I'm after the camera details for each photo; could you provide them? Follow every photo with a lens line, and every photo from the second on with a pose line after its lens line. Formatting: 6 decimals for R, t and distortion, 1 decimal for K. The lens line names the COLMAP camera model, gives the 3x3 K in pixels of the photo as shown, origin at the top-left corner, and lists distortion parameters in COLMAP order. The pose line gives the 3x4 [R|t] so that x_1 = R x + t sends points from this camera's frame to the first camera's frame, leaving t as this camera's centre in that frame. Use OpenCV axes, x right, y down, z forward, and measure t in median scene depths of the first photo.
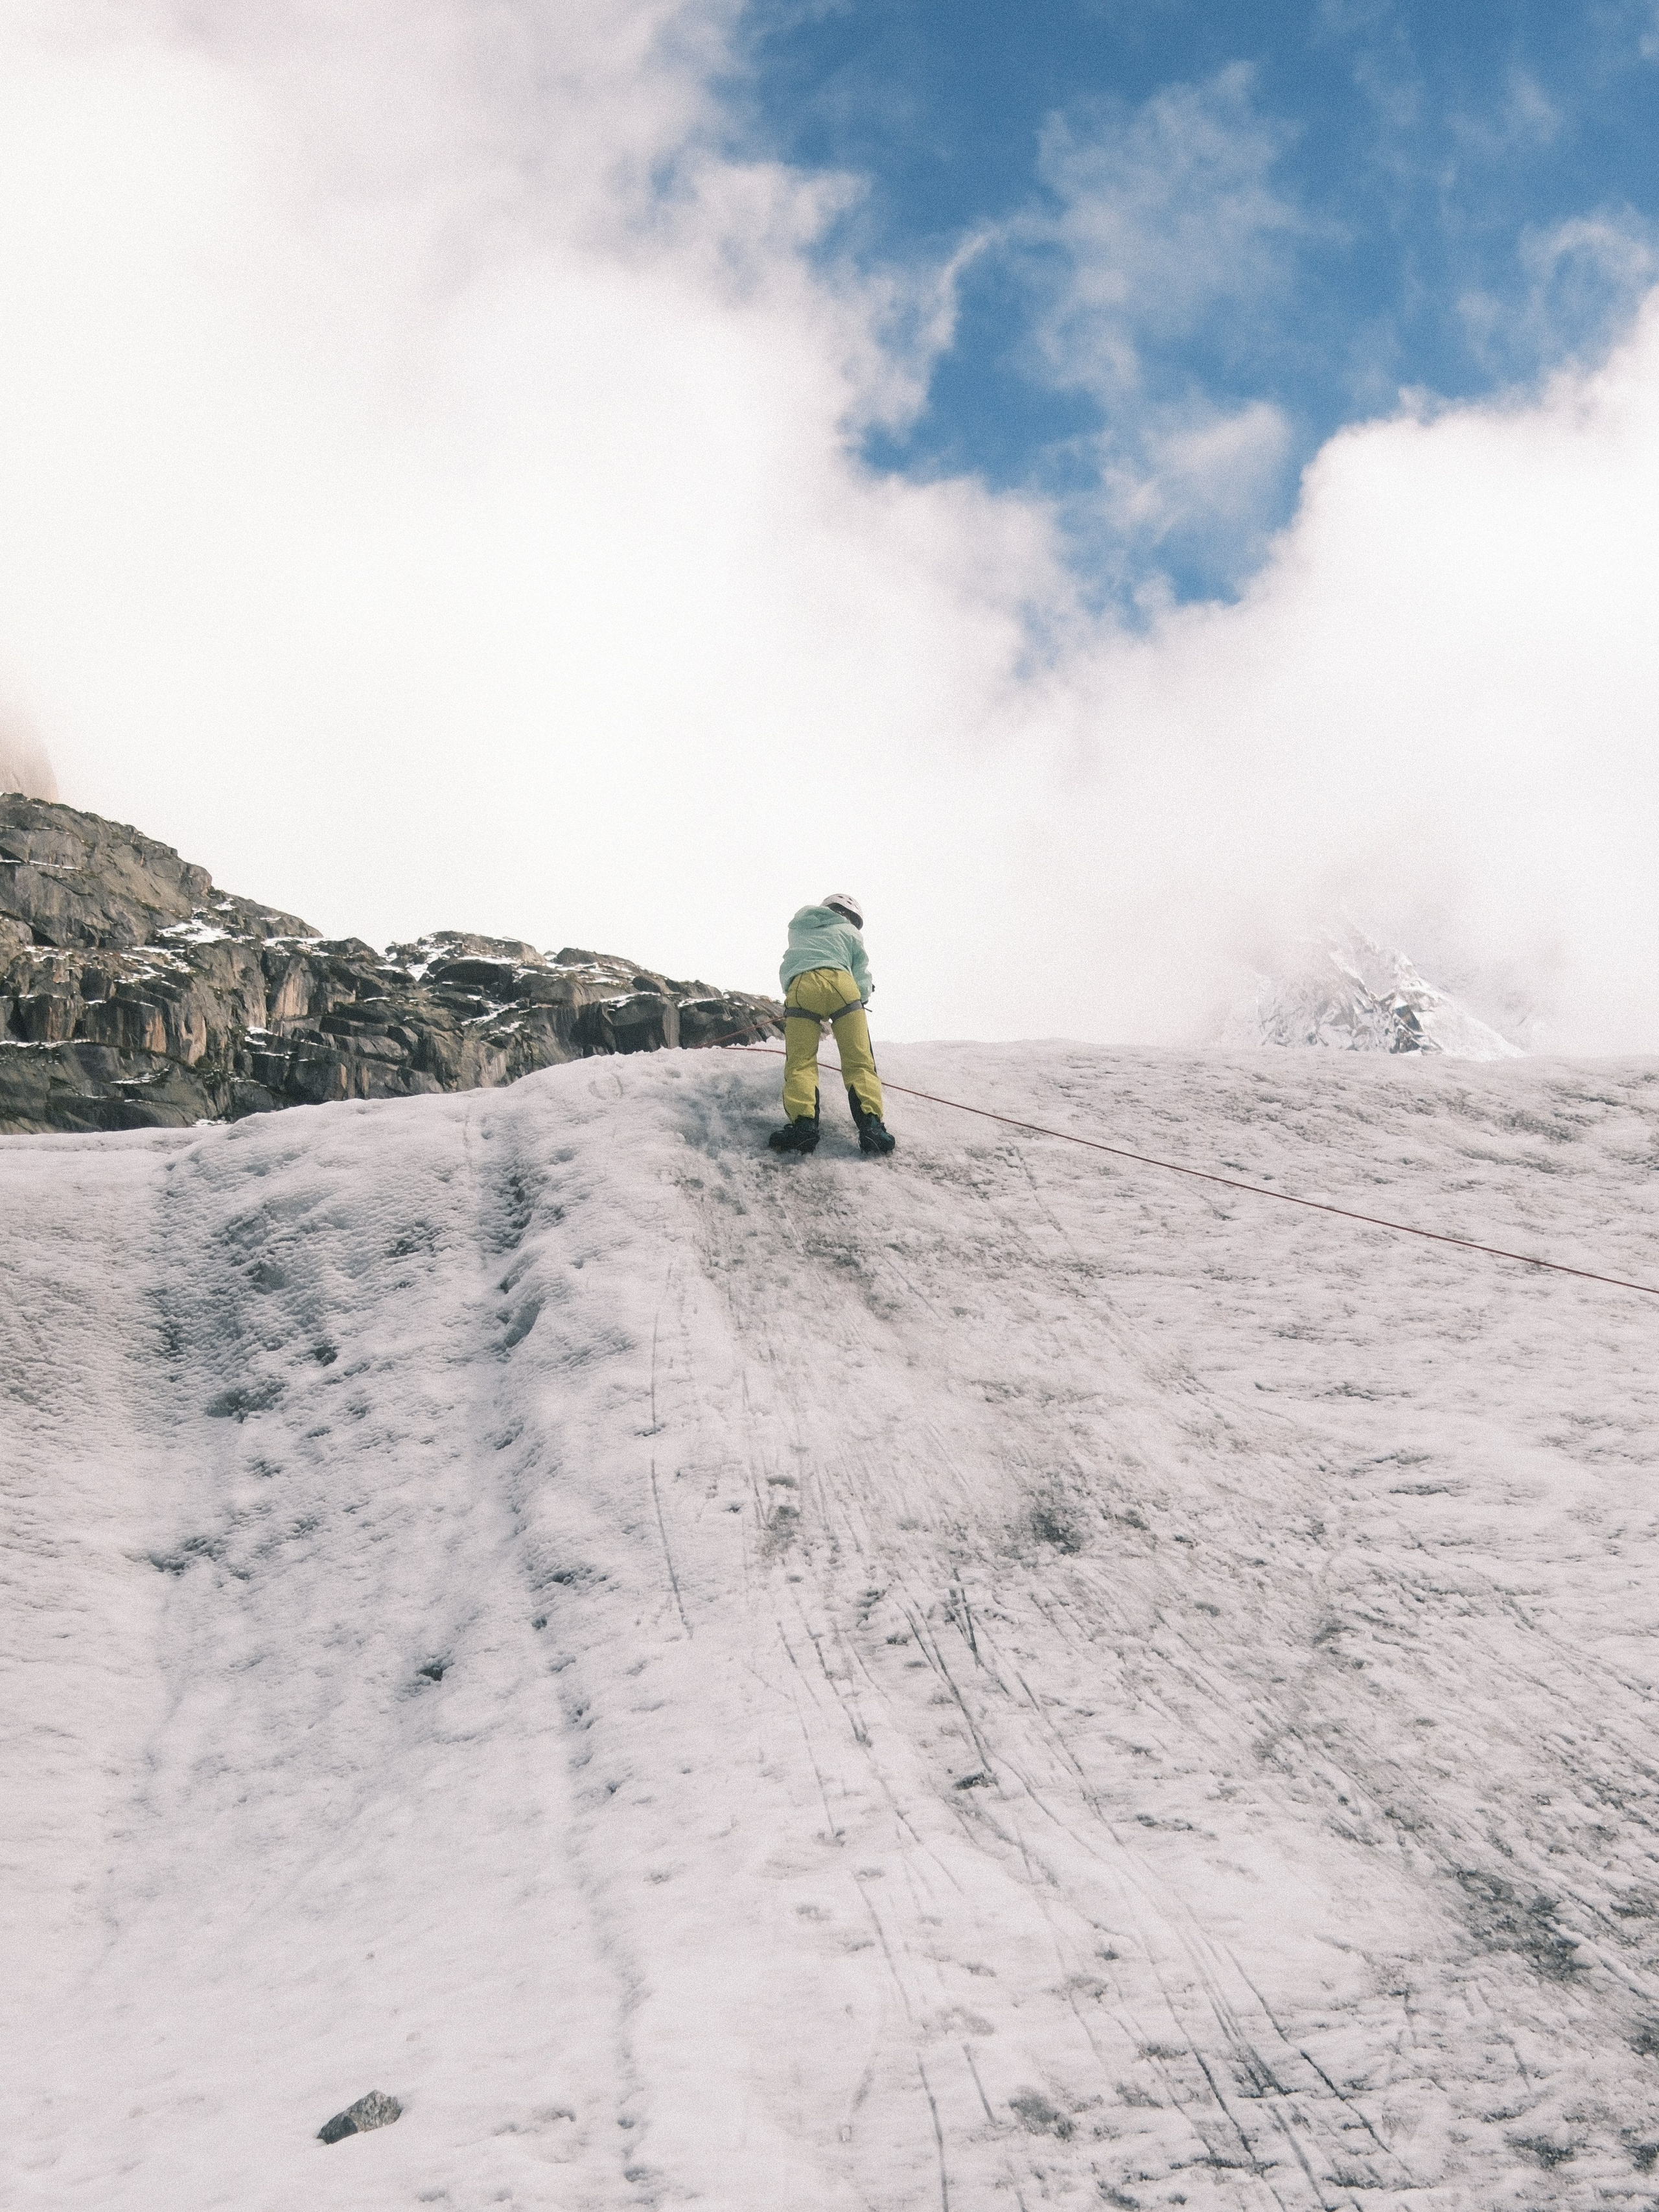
lens RADIAL K [[3538.9, 0, 824.6], [0, 3538.9, 1102.8], [0, 0, 1]] dist [-0.031185, 0.000000]
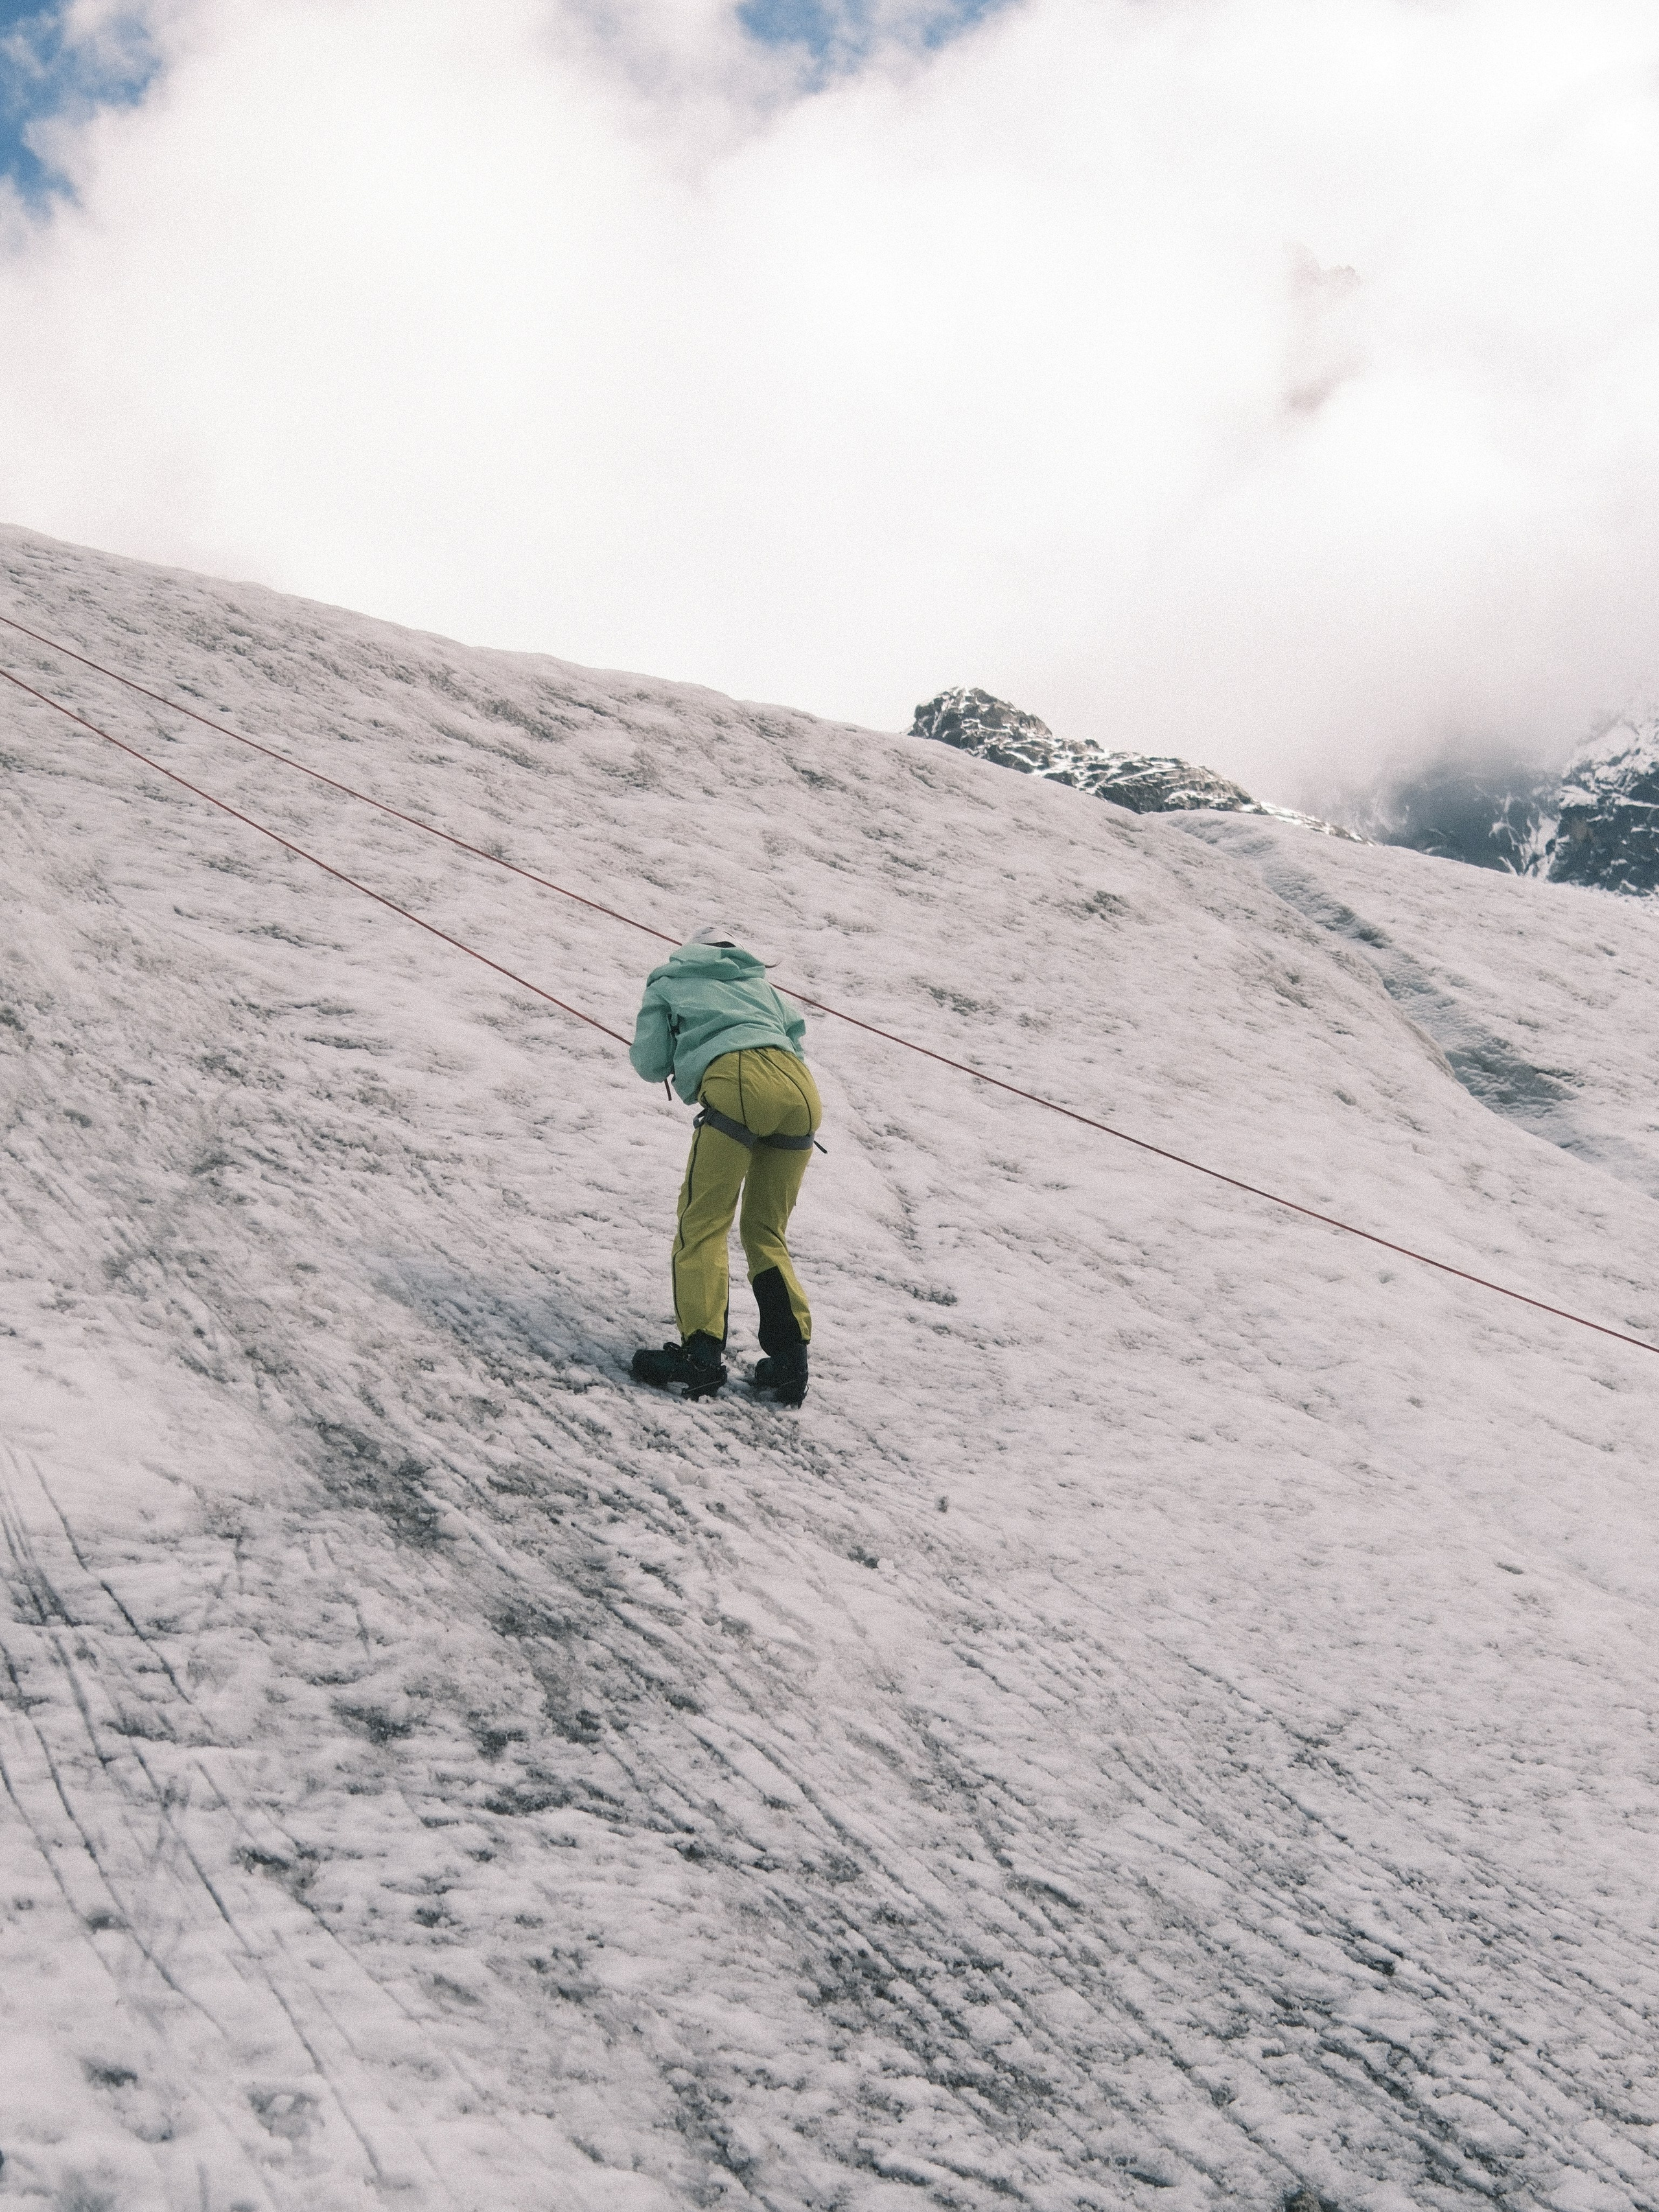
lens RADIAL K [[3538.9, 0, 848.5], [0, 3538.9, 1087.0], [0, 0, 1]] dist [-0.031185, 0.000000]
pose [[0.940523, 0.149569, 0.305034, 0.019263], [-0.175056, 0.982859, 0.057828, 0.048431], [-0.291156, -0.107787, 0.950584, 0.113948]]
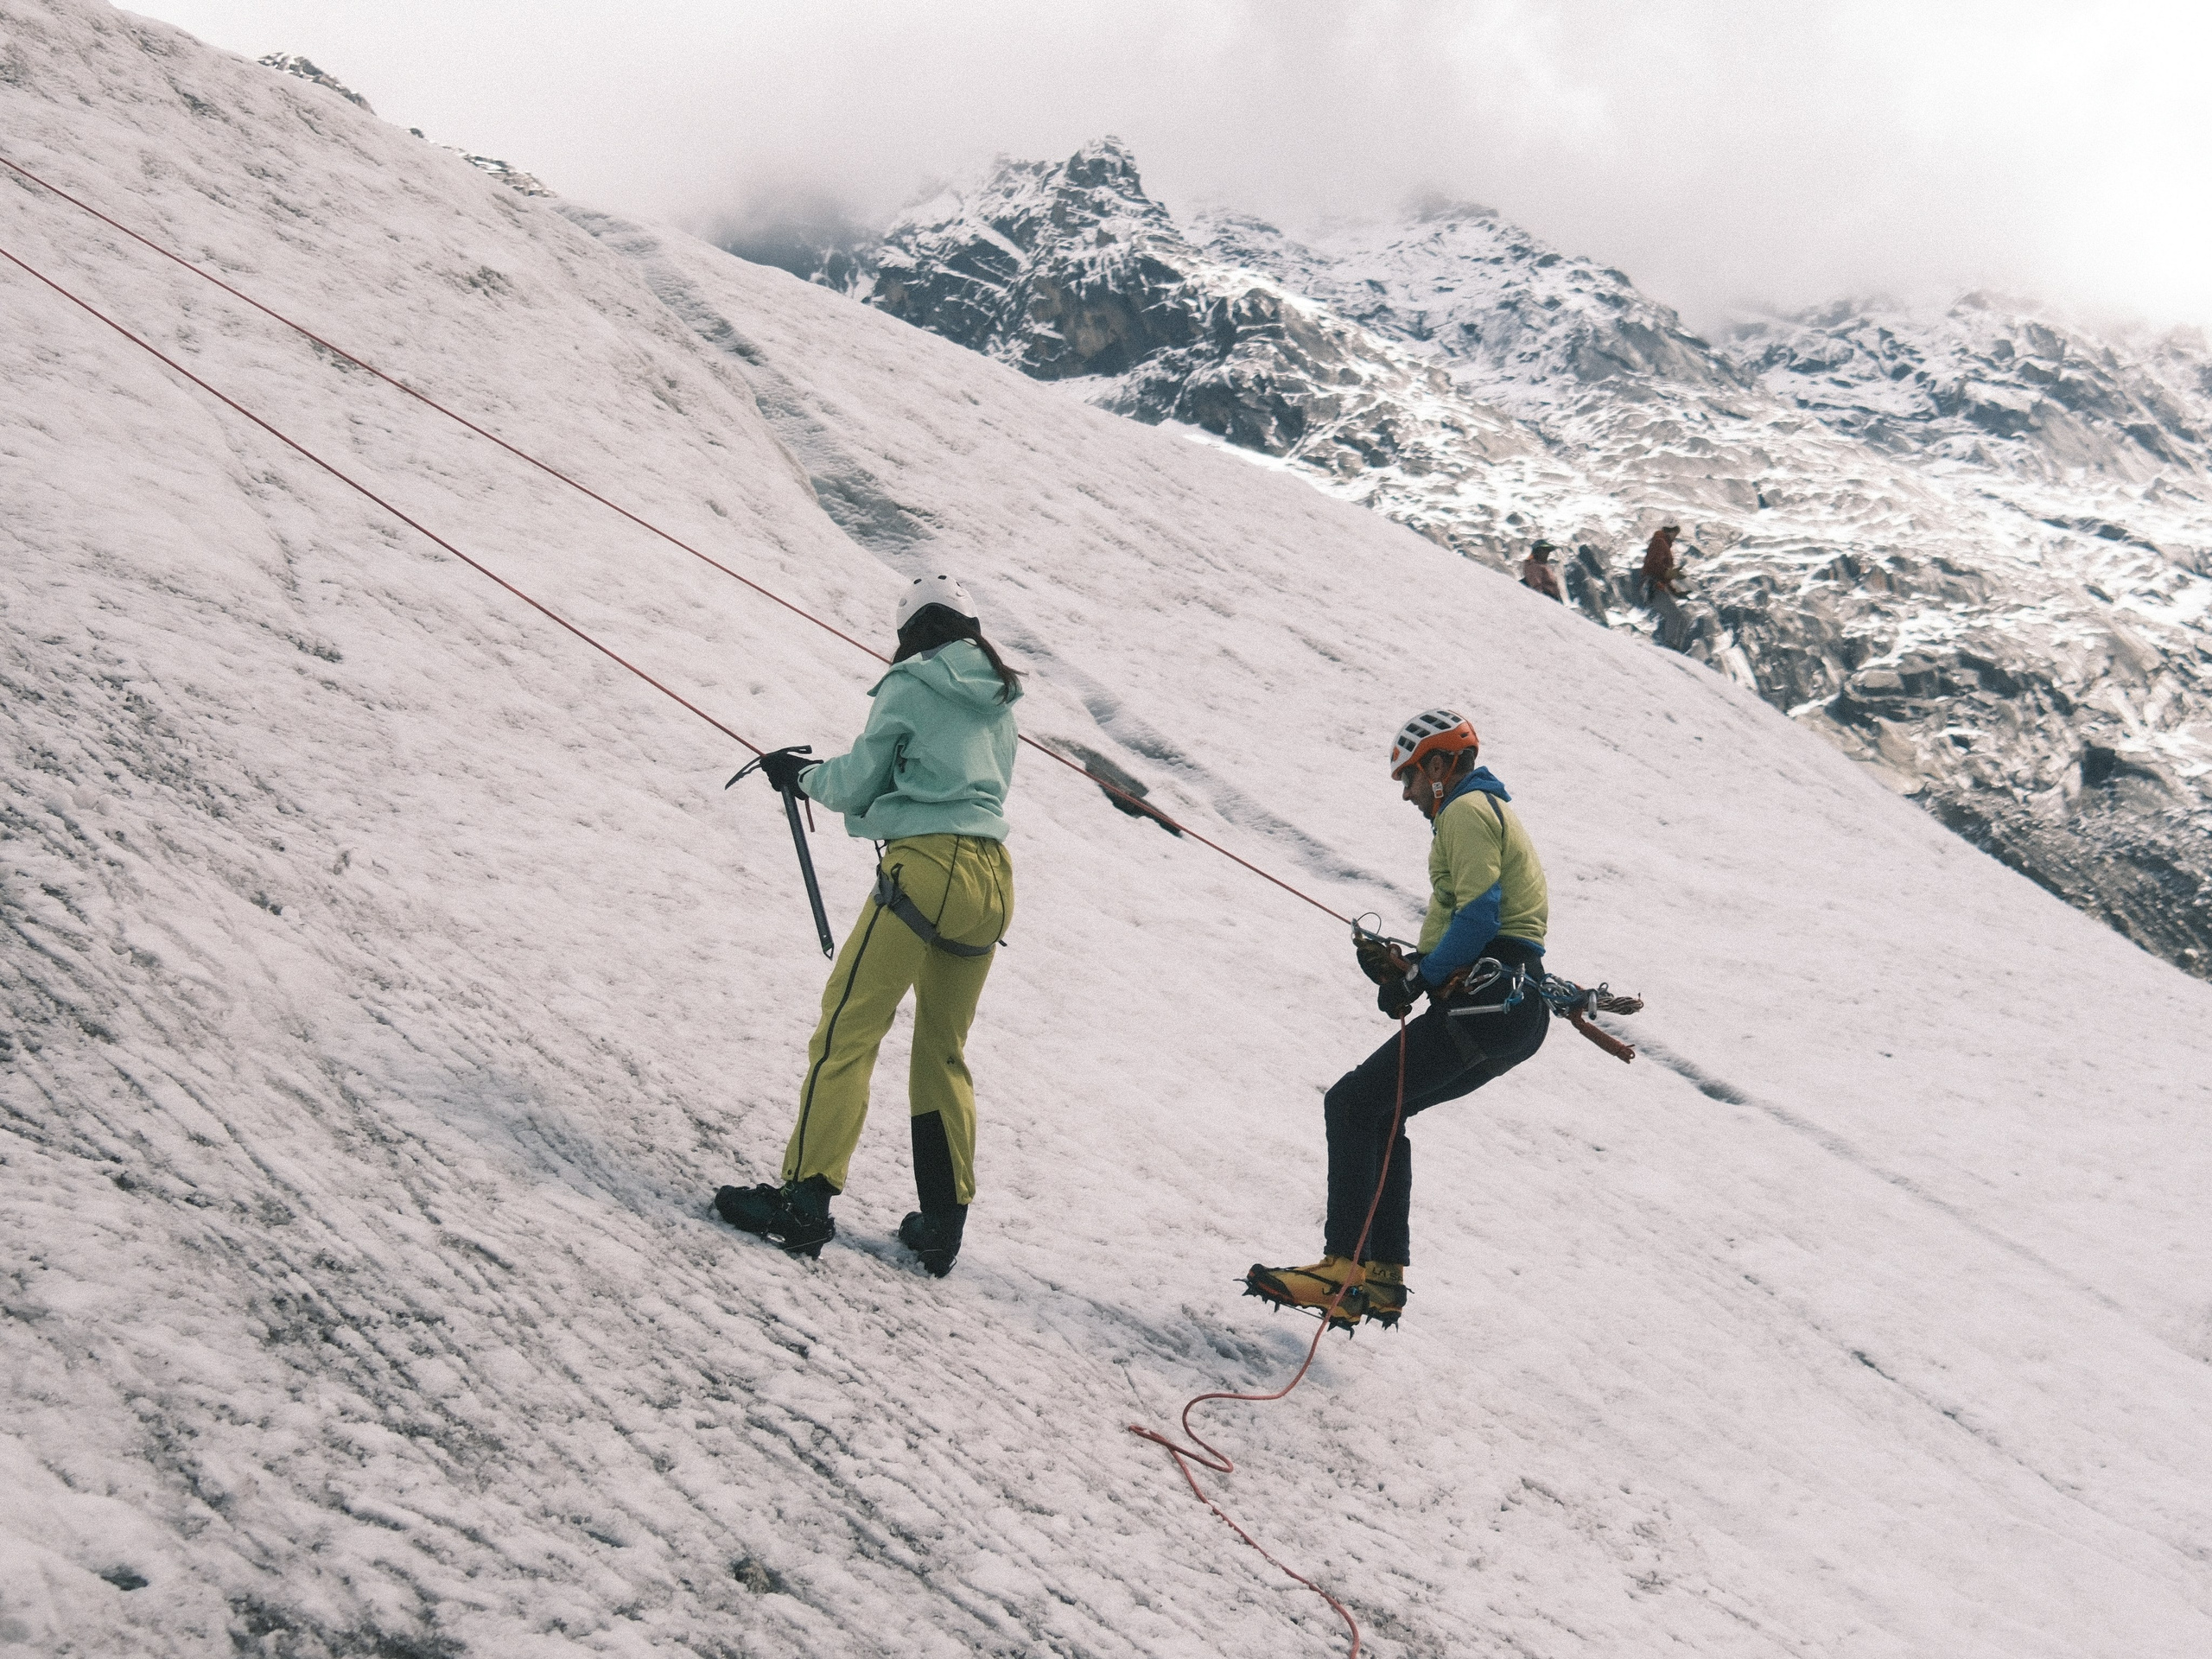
lens RADIAL K [[3539.1, 0, 1111.0], [0, 3539.1, 839.6], [0, 0, 1]] dist [-0.031185, 0.000000]
pose [[0.797932, 0.207371, 0.565952, -0.001813], [-0.302593, 0.949875, 0.078580, 0.066839], [-0.521289, -0.233955, 0.820684, 0.139792]]
